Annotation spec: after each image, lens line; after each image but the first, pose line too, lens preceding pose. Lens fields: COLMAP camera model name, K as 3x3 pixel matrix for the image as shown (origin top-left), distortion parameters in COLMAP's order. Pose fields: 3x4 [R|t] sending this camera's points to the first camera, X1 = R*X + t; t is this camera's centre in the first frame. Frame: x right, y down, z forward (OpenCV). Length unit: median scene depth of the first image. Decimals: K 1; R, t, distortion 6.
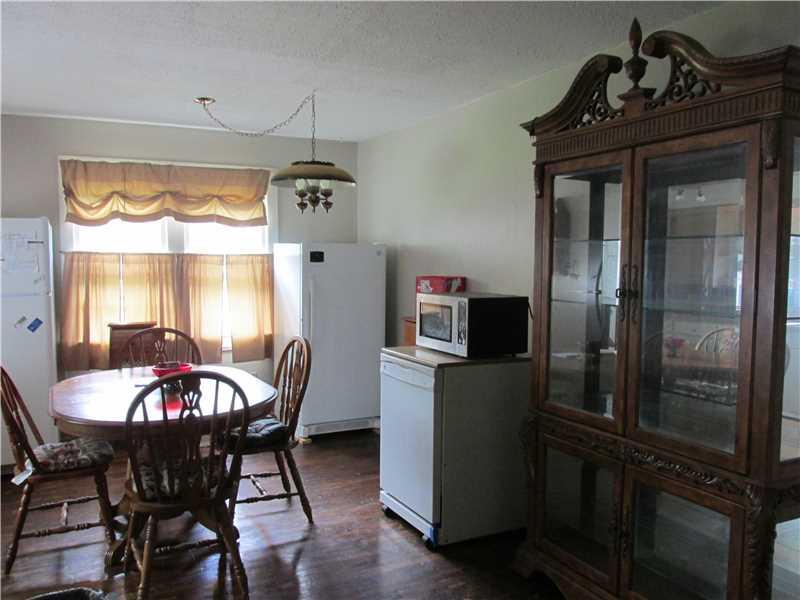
lens RADIAL K [[649.0, 0, 400.0], [0, 649.0, 295.0], [0, 0, 1]] dist [-0.044279, -0.007957]
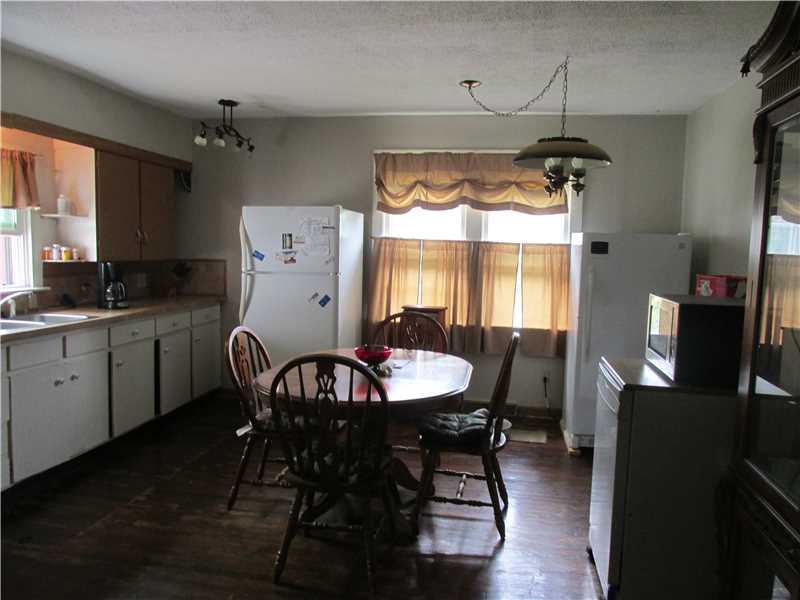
lens RADIAL K [[644.7, 0, 400.0], [0, 644.7, 300.0], [0, 0, 1]] dist [-0.050694, -0.001308]
pose [[0.802526, 0.070807, -0.592400, 0.172598], [-0.059666, 0.997480, 0.038395, -0.005194], [0.593626, 0.004533, 0.804728, 0.134381]]
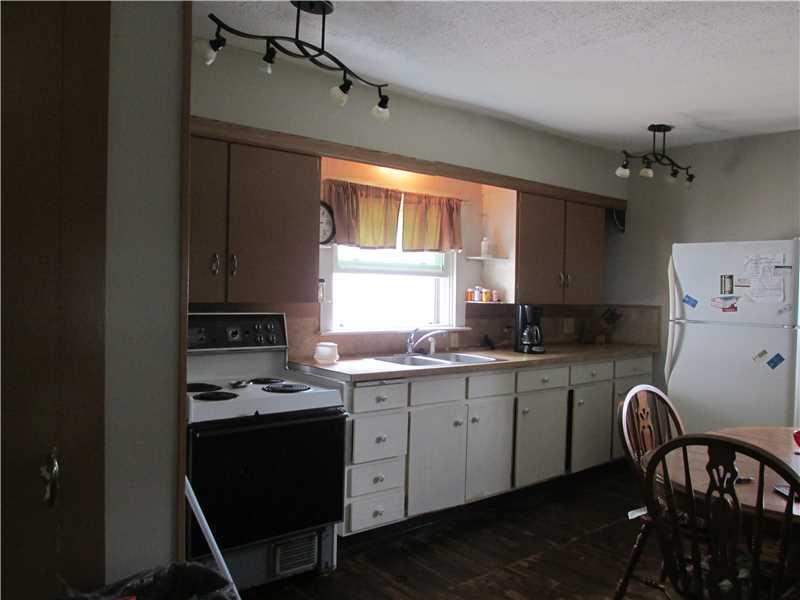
lens RADIAL K [[649.0, 0, 400.0], [0, 649.0, 295.0], [0, 0, 1]] dist [-0.044279, -0.007957]
pose [[0.224092, 0.027891, -0.974169, 0.134165], [-0.085170, 0.996326, 0.008933, -0.006055], [0.970839, 0.080968, 0.225645, 0.243199]]
